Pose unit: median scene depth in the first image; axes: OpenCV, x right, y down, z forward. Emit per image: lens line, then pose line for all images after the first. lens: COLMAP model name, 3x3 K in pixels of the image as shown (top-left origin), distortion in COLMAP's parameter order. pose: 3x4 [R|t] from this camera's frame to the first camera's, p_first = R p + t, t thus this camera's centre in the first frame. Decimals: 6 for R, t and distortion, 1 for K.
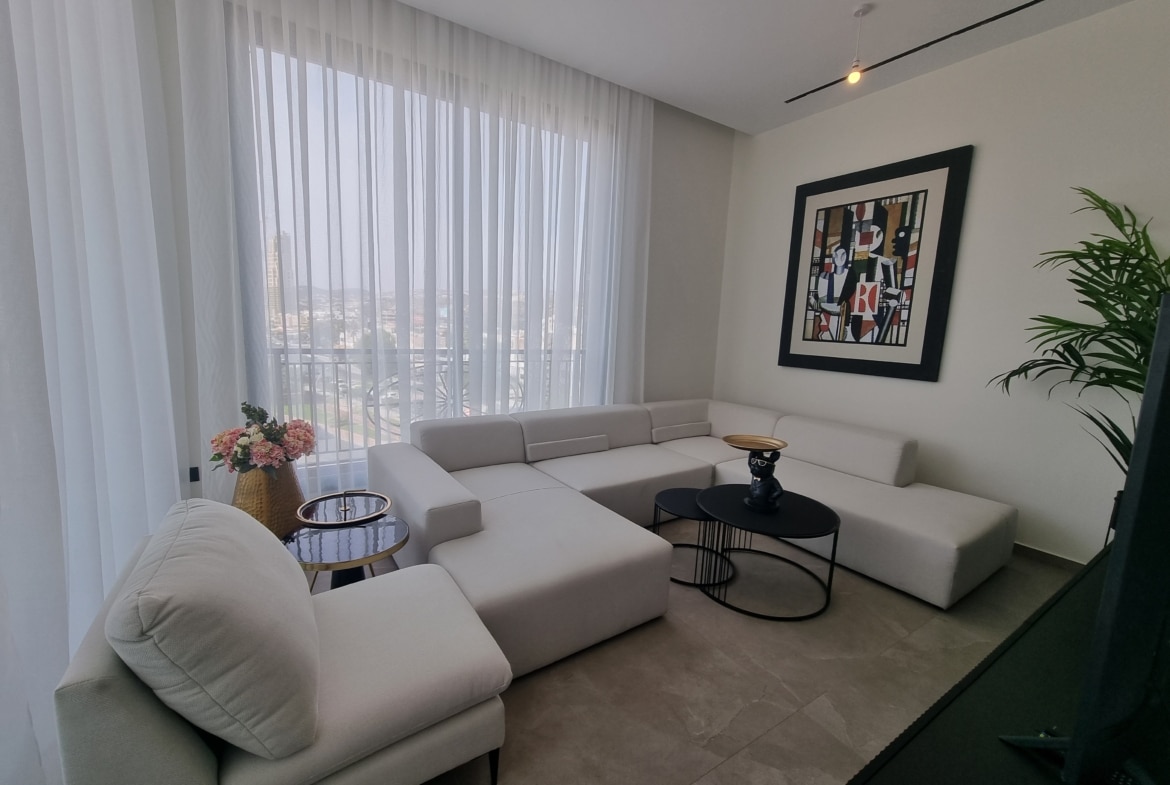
lens RADIAL K [[474.9, 0, 585.3], [0, 474.9, 395.6], [0, 0, 1]] dist [-0.000949, -0.000048]
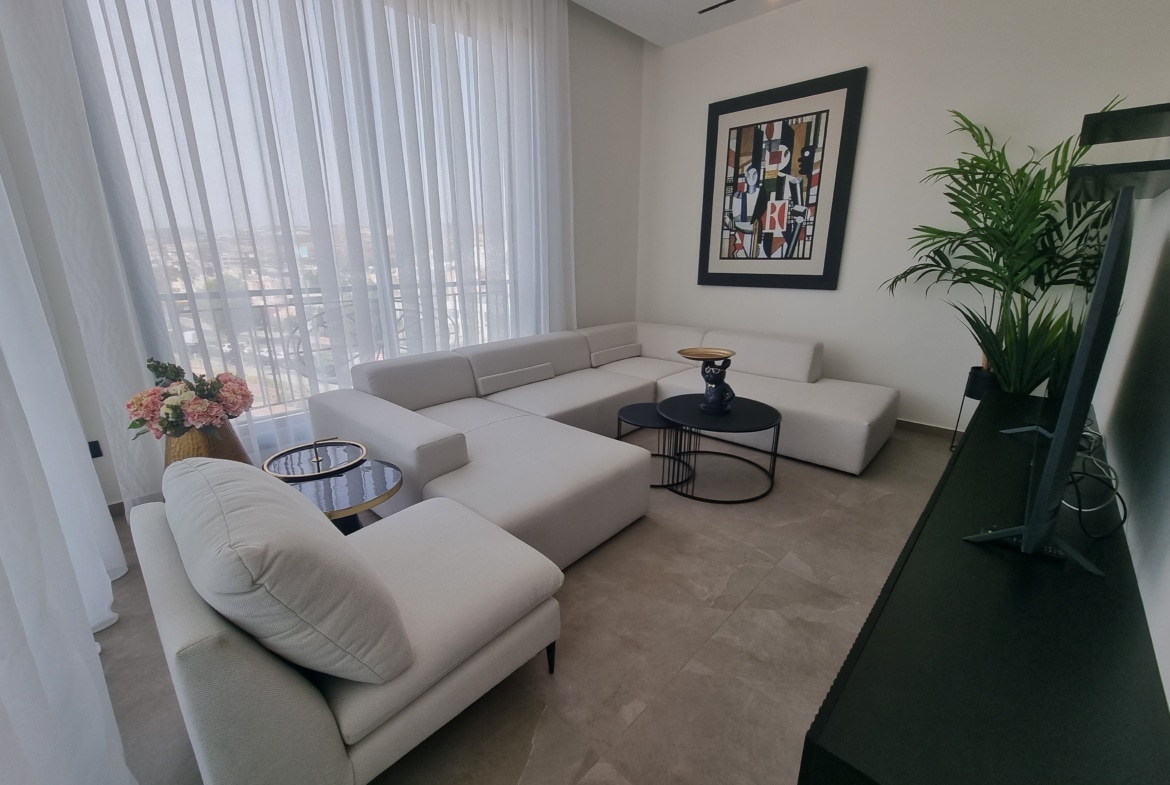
lens RADIAL K [[474.9, 0, 585.3], [0, 474.9, 395.6], [0, 0, 1]] dist [-0.000949, -0.000048]
pose [[0.971494, -0.104647, 0.212718, -0.144479], [0.074729, 0.986733, 0.144131, 0.015021], [-0.224979, -0.124126, 0.966425, -0.004475]]
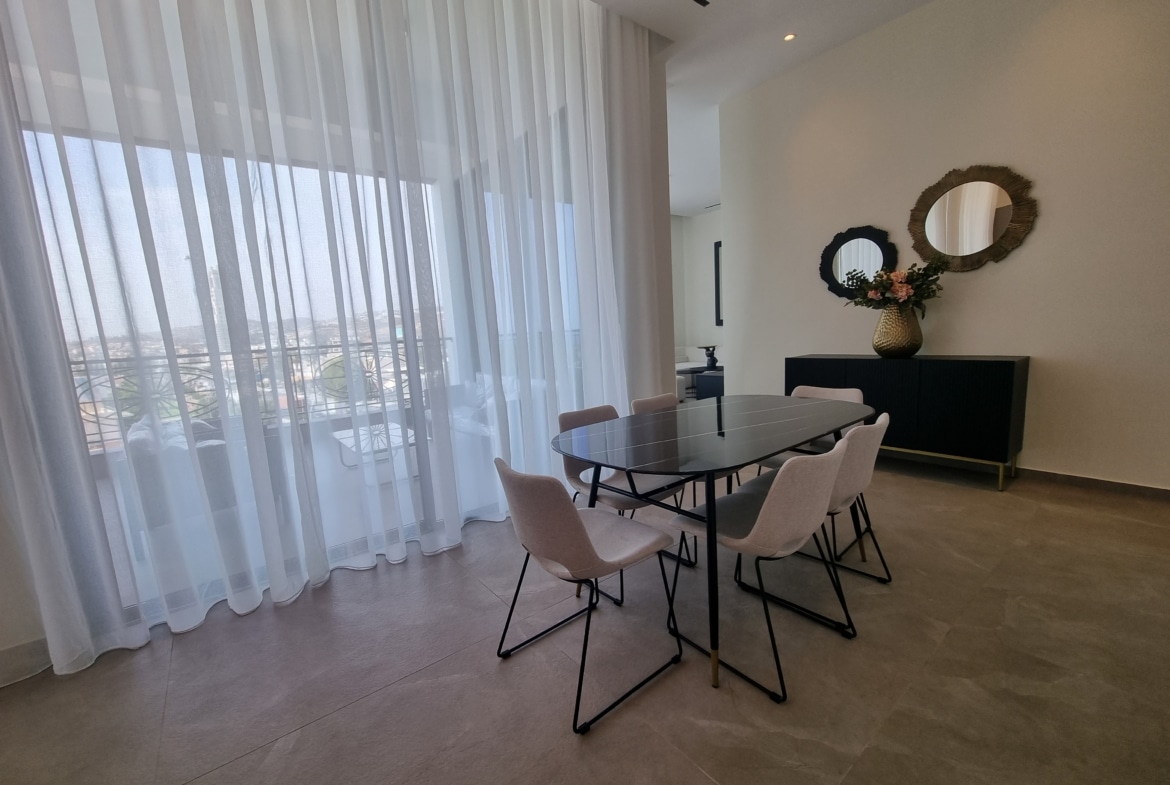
lens RADIAL K [[474.9, 0, 585.3], [0, 474.9, 395.6], [0, 0, 1]] dist [-0.000949, -0.000048]
pose [[0.990059, -0.111601, 0.085608, -0.606034], [0.112220, 0.993680, -0.002447, 0.290848], [-0.084793, 0.012030, 0.996326, -1.661232]]
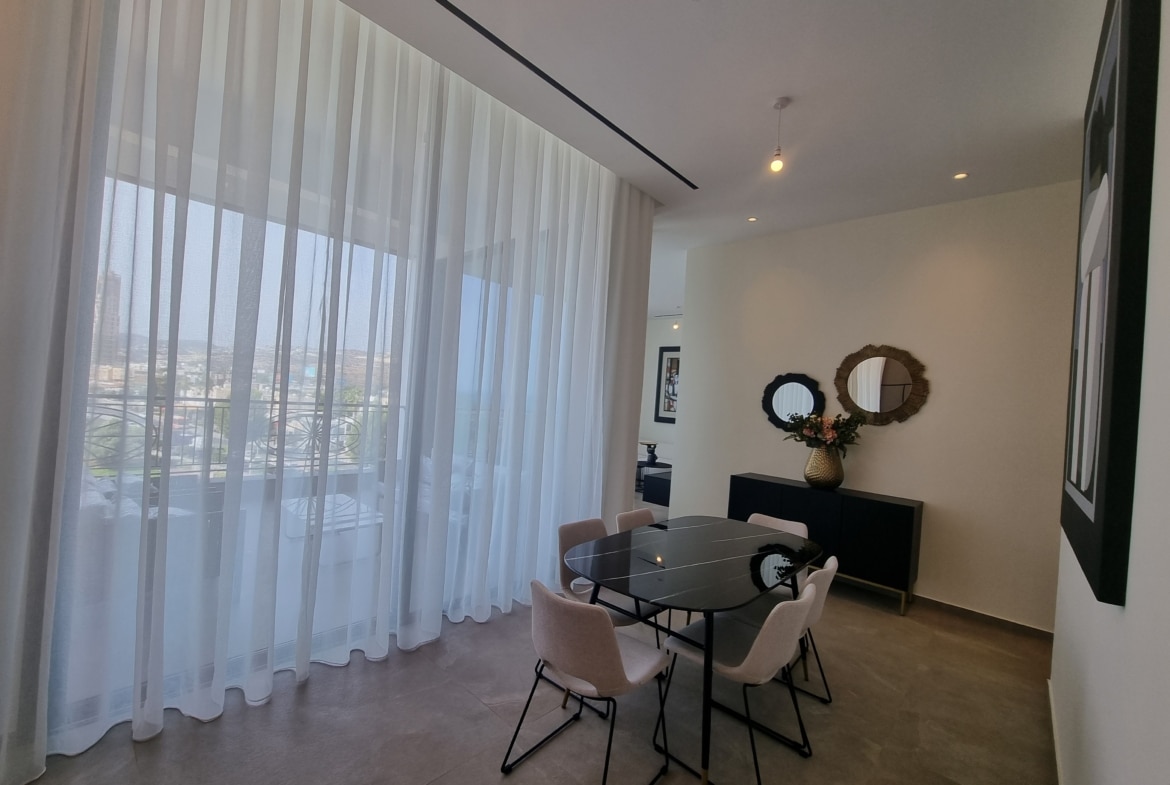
lens RADIAL K [[474.9, 0, 585.3], [0, 474.9, 395.6], [0, 0, 1]] dist [-0.000949, -0.000048]
pose [[0.967132, 0.030734, 0.252411, -0.772323], [0.004247, 0.990578, -0.136884, 0.193147], [-0.254240, 0.133457, 0.957889, -1.752058]]
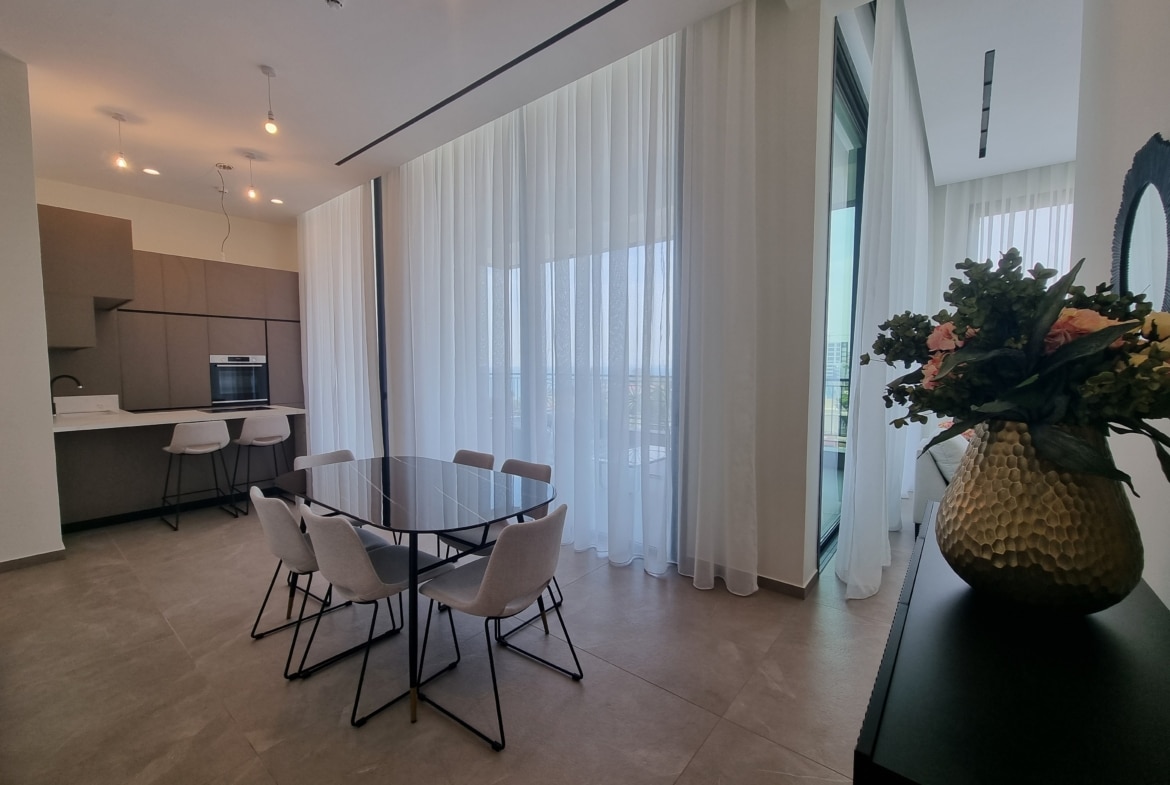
lens RADIAL K [[474.9, 0, 585.3], [0, 474.9, 395.6], [0, 0, 1]] dist [-0.000949, -0.000048]
pose [[0.316447, 0.019089, -0.948418, 0.566080], [-0.127908, 0.991526, -0.022721, 0.178177], [0.939947, 0.128501, 0.316207, -0.931621]]
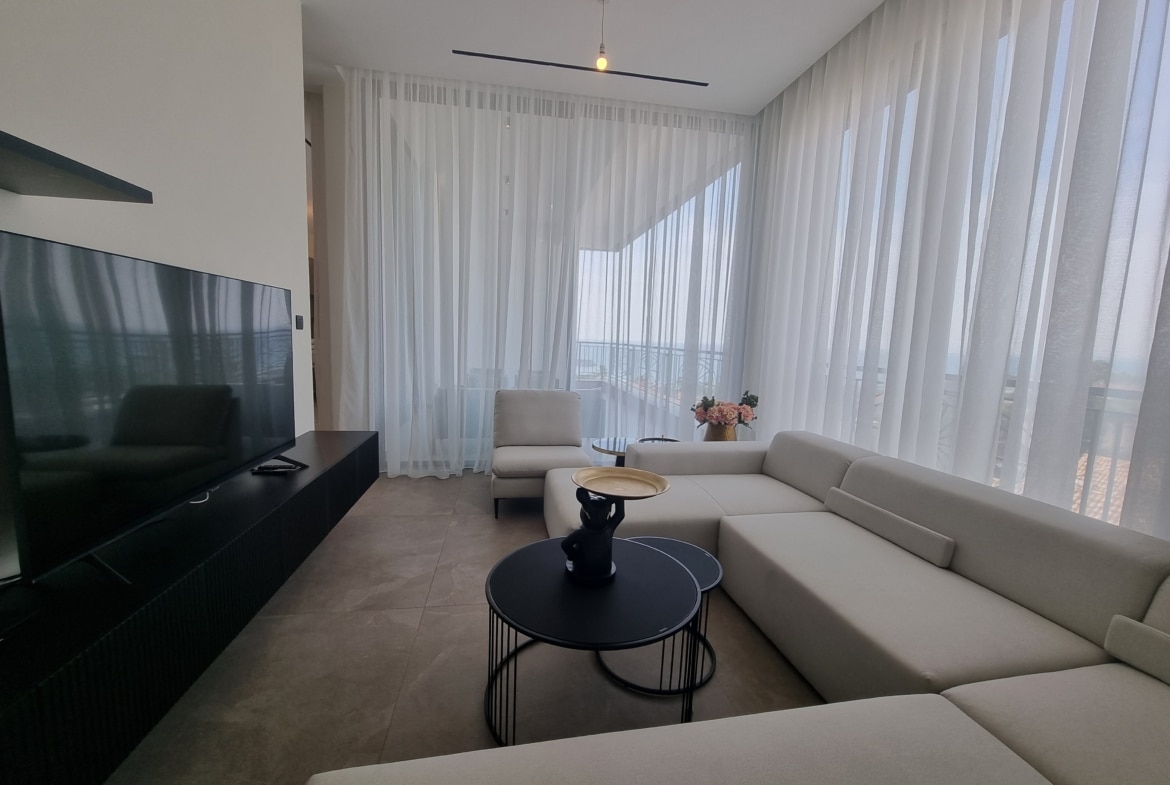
lens RADIAL K [[474.9, 0, 585.3], [0, 474.9, 395.6], [0, 0, 1]] dist [-0.000949, -0.000048]
pose [[-0.398465, 0.063799, -0.914962, 0.875485], [-0.181979, 0.972245, 0.147045, -0.094490], [0.898949, 0.225096, -0.375795, 1.082006]]
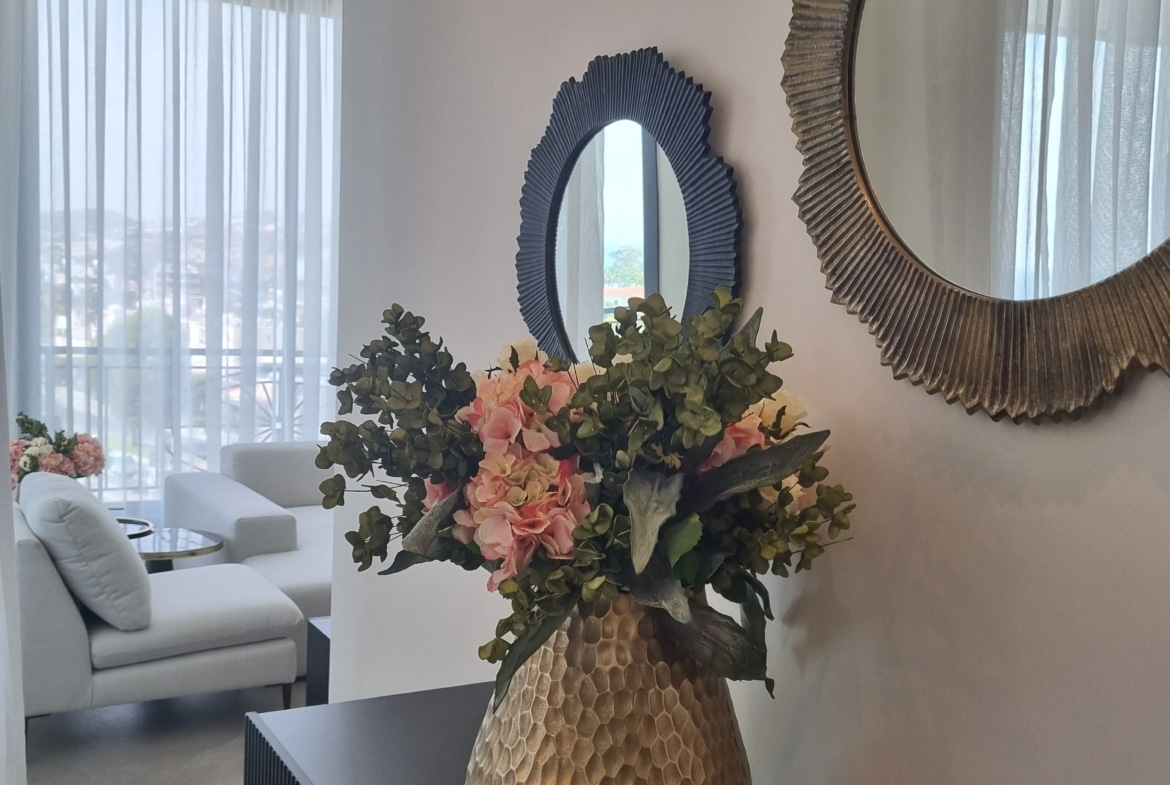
lens RADIAL K [[1180.8, 0, 585.0], [0, 1180.8, 392.5], [0, 0, 1]] dist [0.025311, 0.014291]
pose [[0.998751, 0.001677, -0.049927, 0.344201], [-0.004888, 0.997922, -0.064255, 0.103648], [0.049715, 0.064419, 0.996684, -0.963321]]
